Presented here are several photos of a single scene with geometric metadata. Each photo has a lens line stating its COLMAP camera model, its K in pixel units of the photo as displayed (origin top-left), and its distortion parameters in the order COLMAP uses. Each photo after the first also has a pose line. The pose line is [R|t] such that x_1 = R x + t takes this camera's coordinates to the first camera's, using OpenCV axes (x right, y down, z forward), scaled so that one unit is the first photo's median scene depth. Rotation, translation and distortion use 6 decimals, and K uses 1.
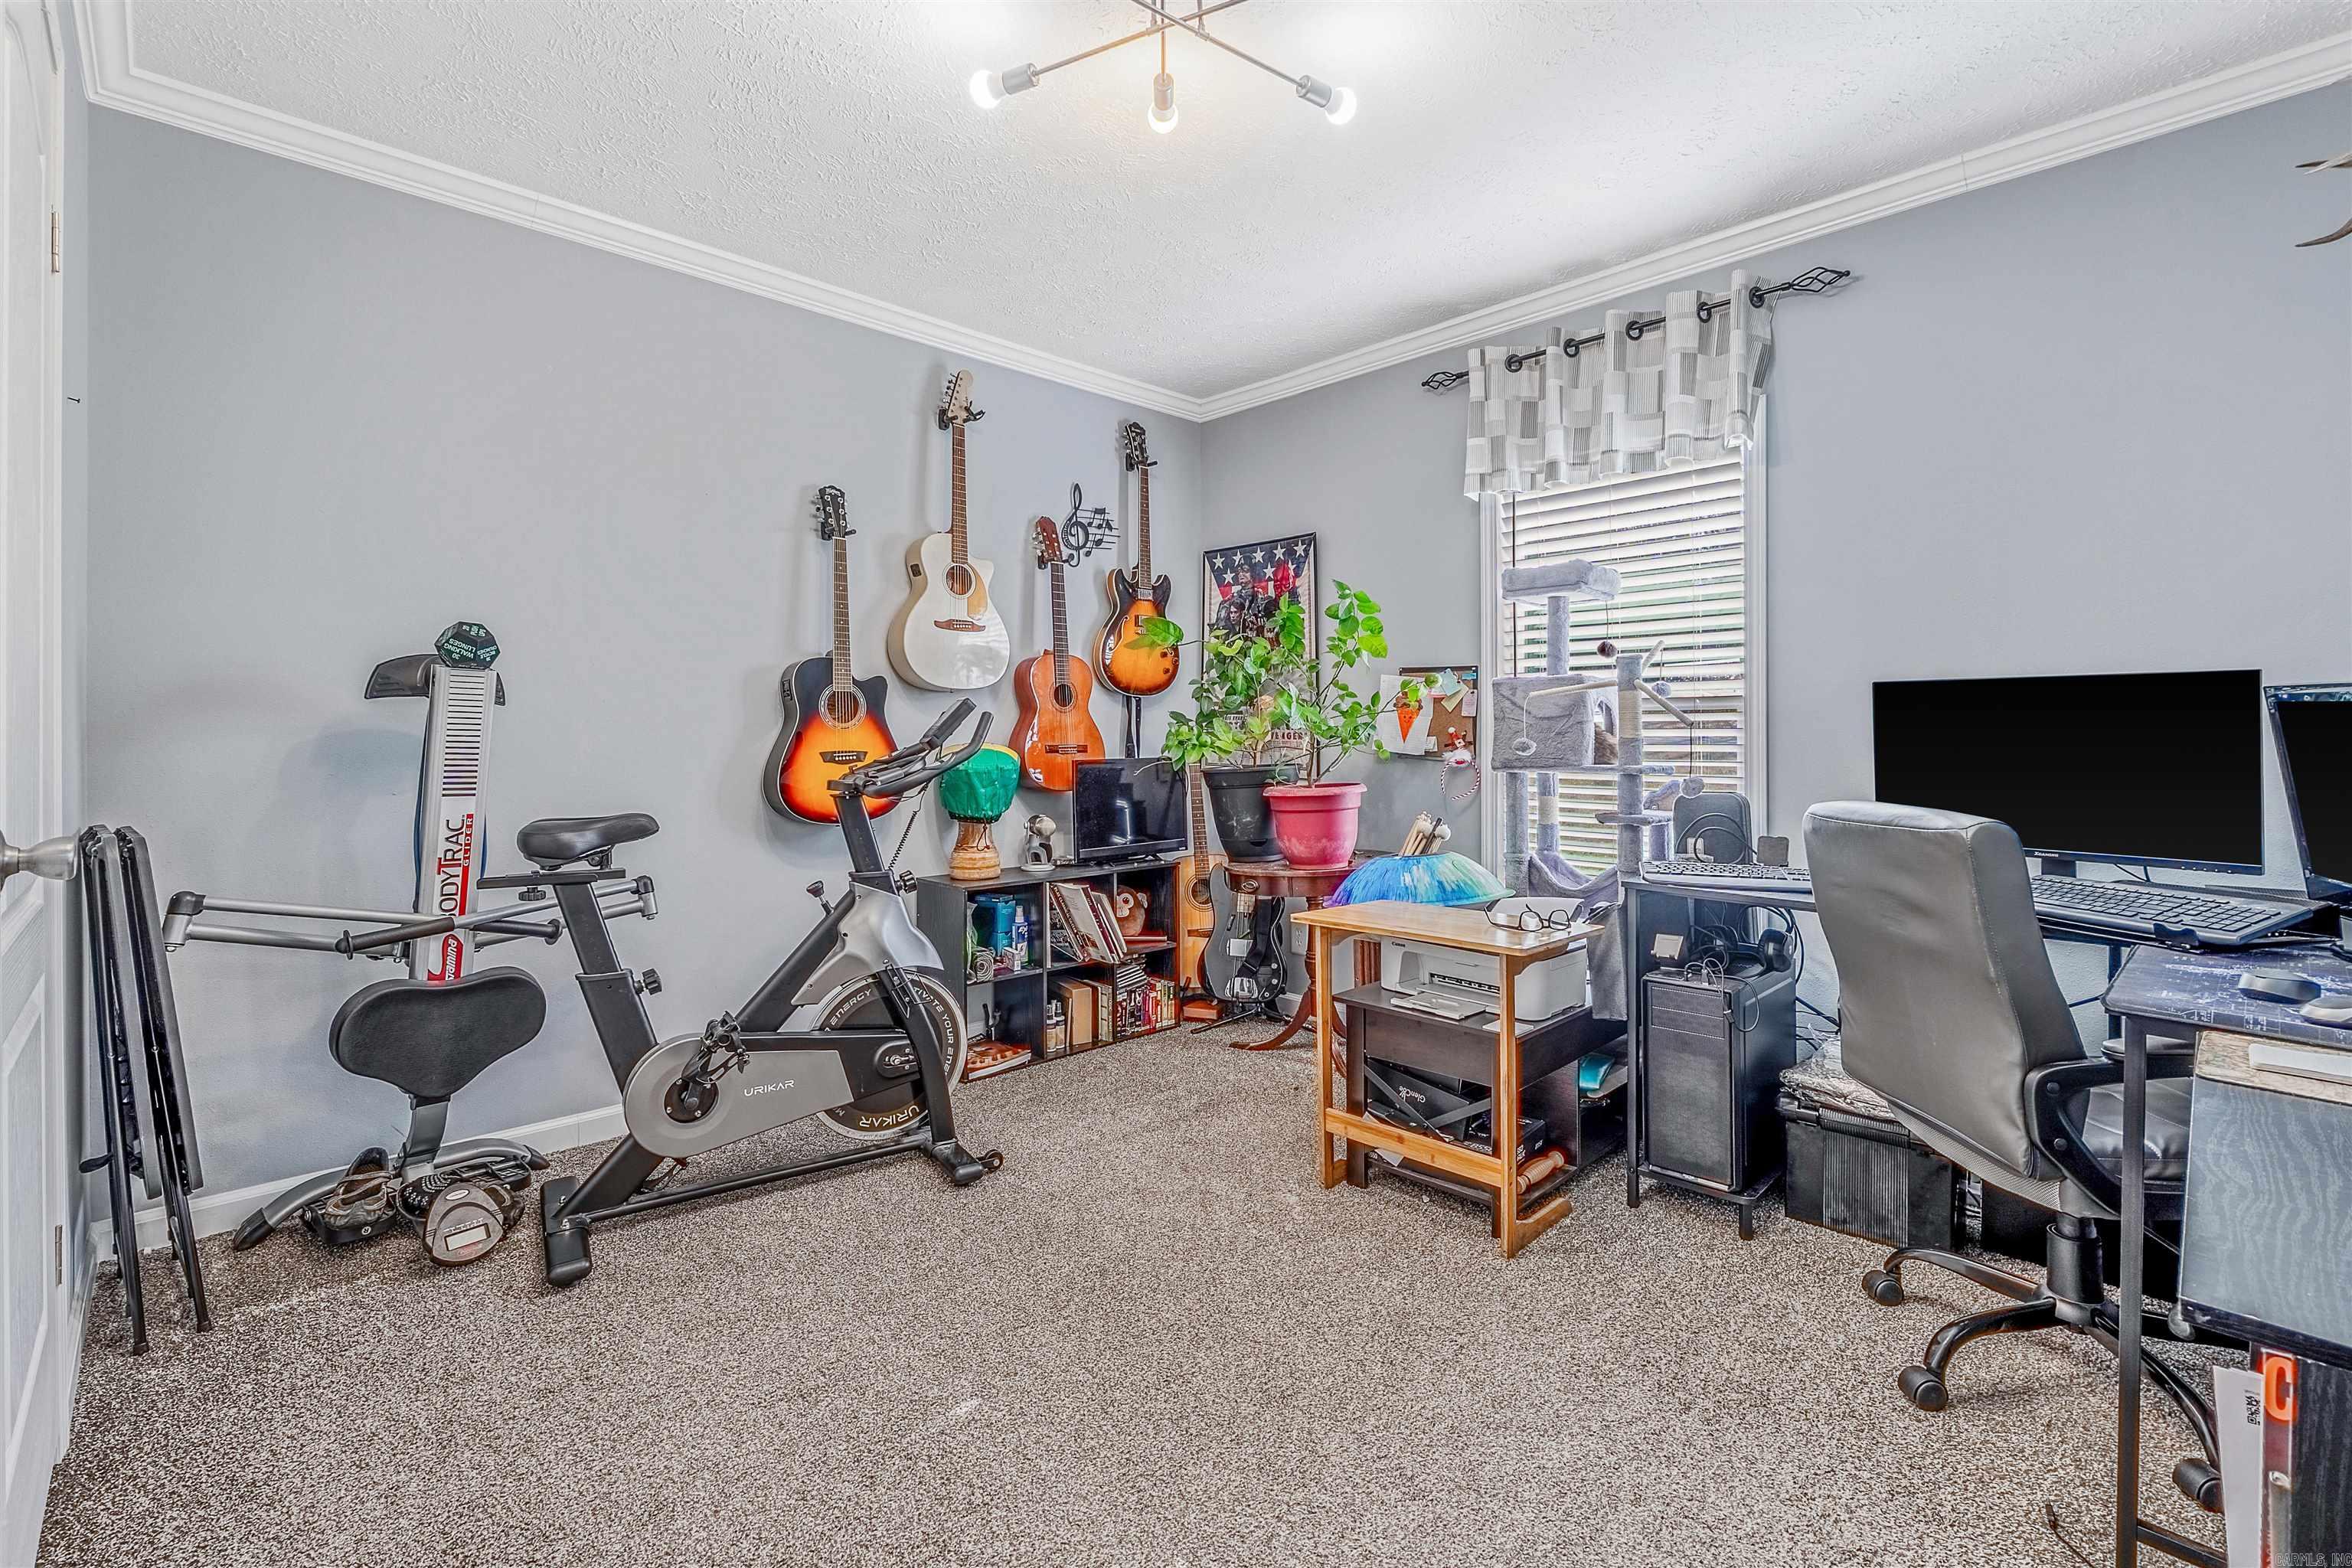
lens RADIAL K [[1022.8, 0, 1177.4], [0, 1022.8, 737.3], [0, 0, 1]] dist [-0.000825, -0.000106]
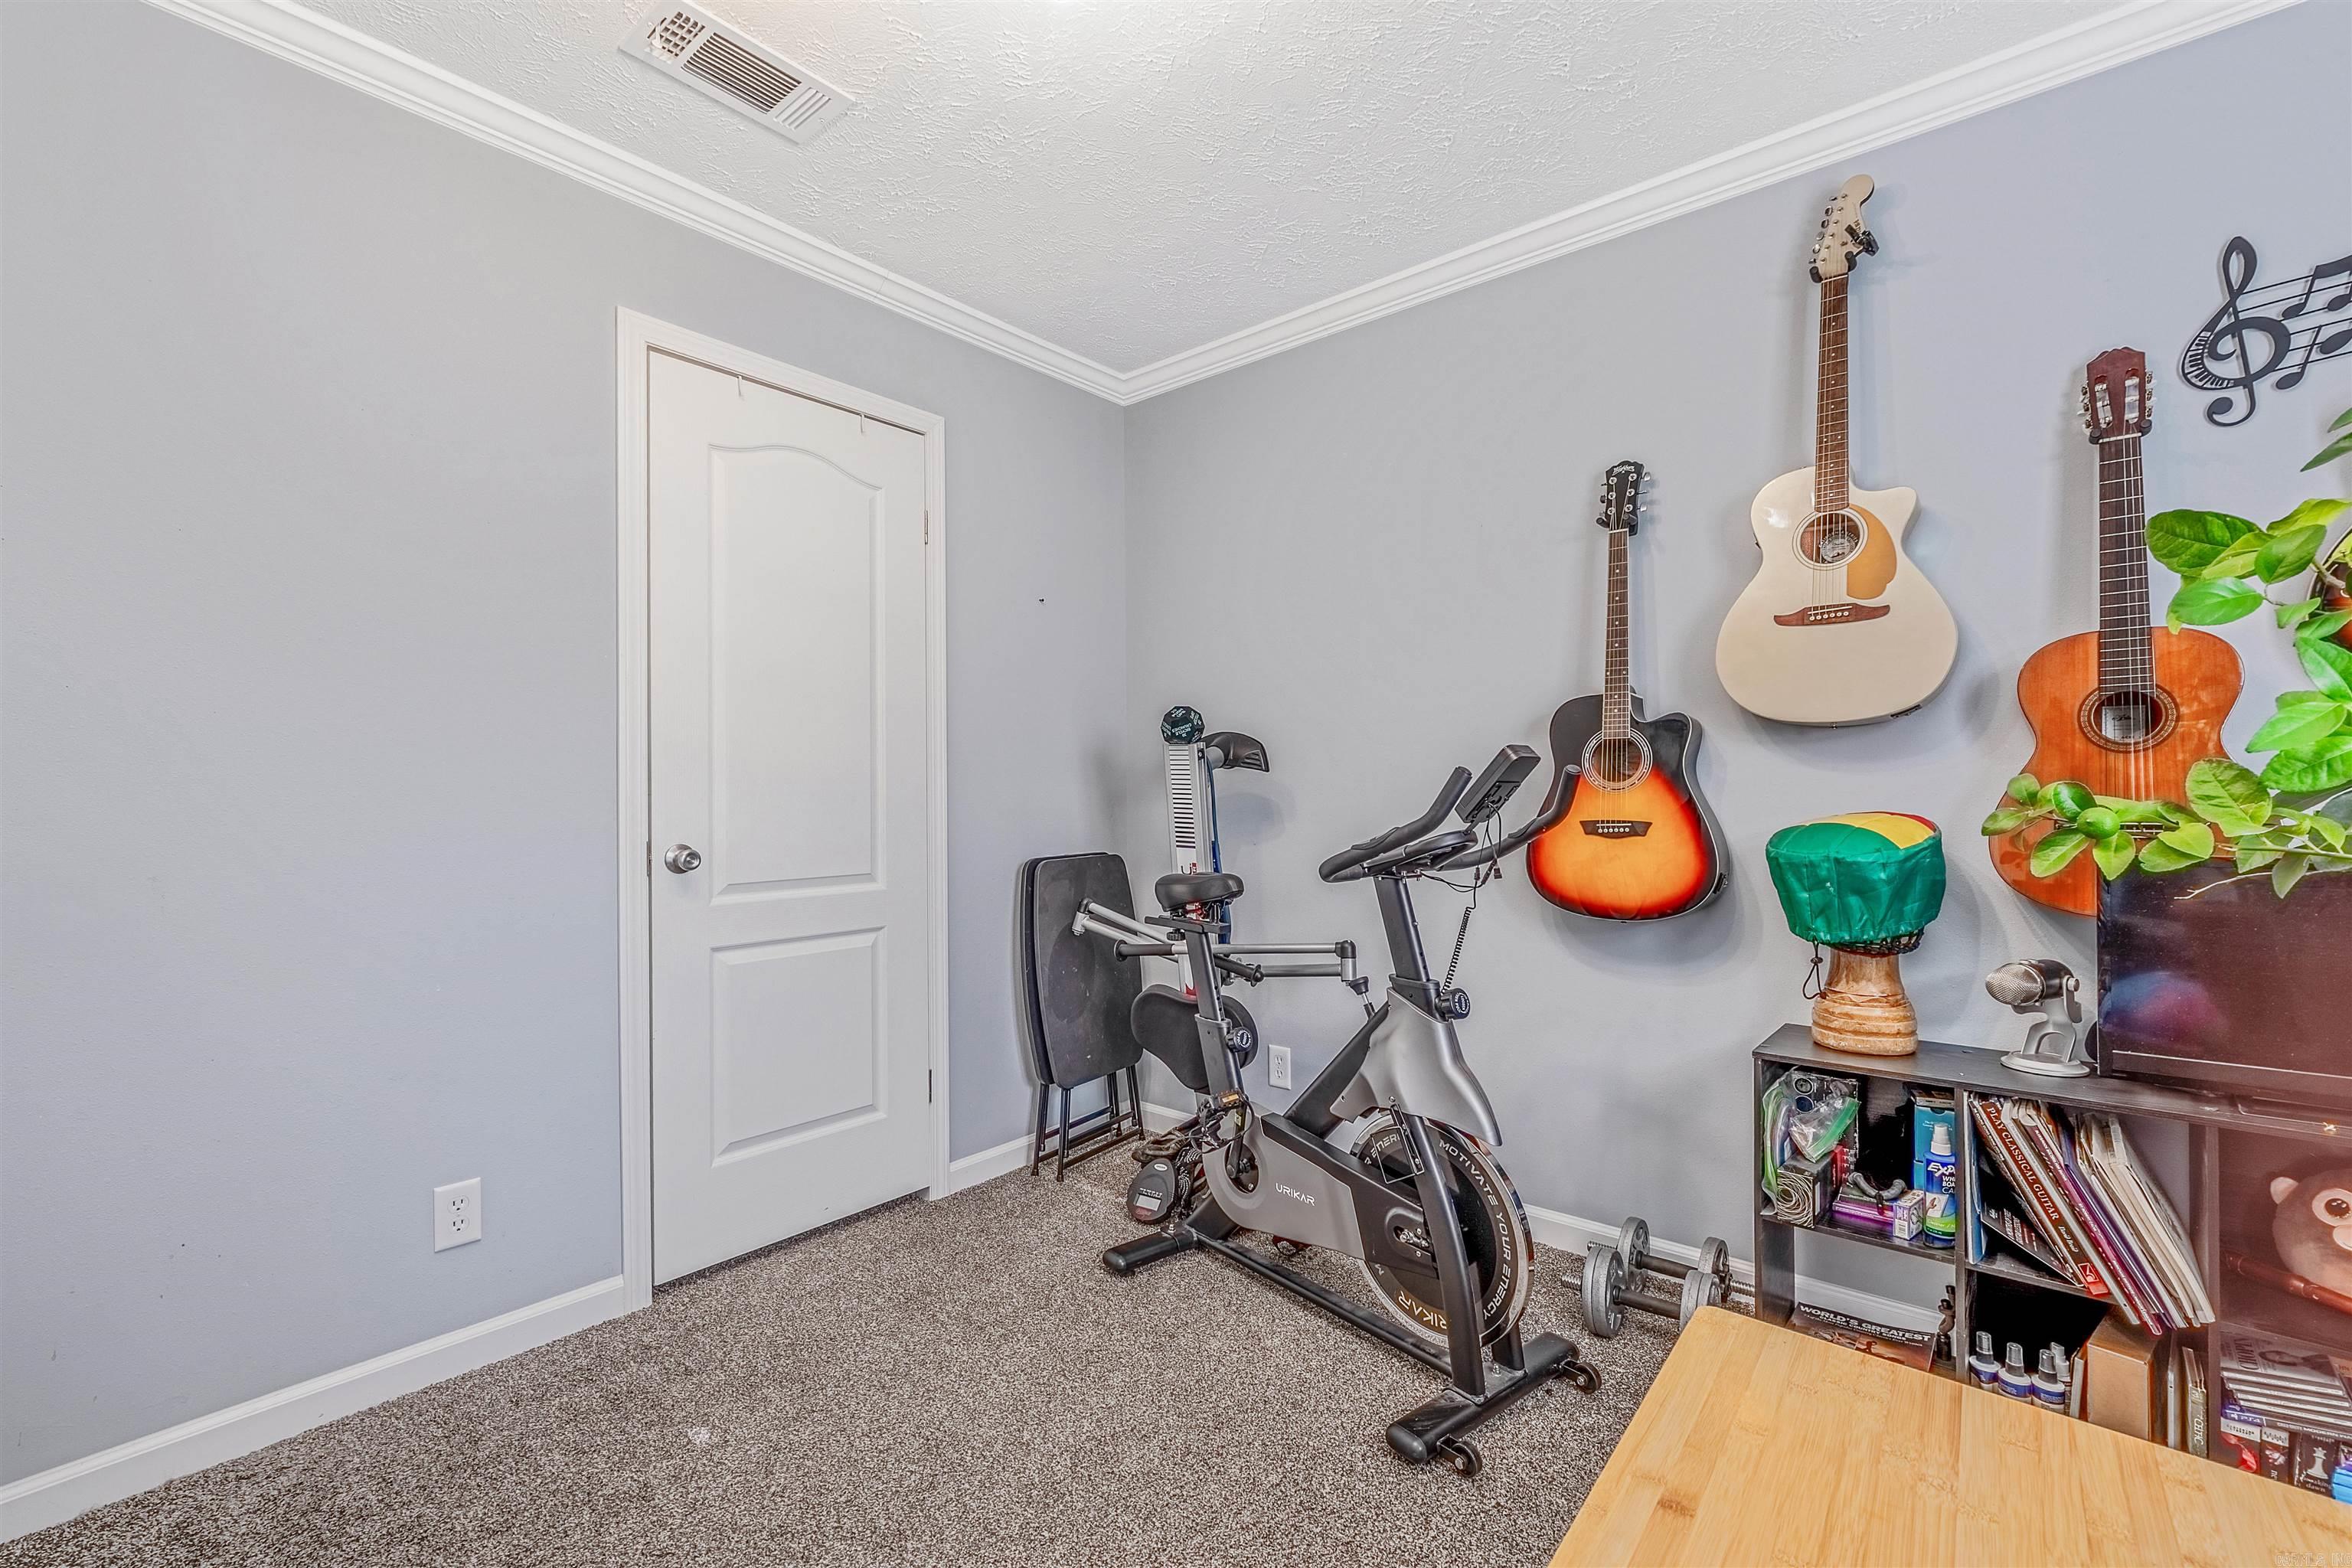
lens RADIAL K [[1017.5, 0, 1176.0], [0, 1017.5, 784.0], [0, 0, 1]] dist [-0.004137, -0.000614]
pose [[0.099684, -0.003242, -0.995014, 0.357484], [0.001428, 0.999994, -0.003115, -0.010399], [0.995018, -0.001110, 0.099688, 0.602223]]
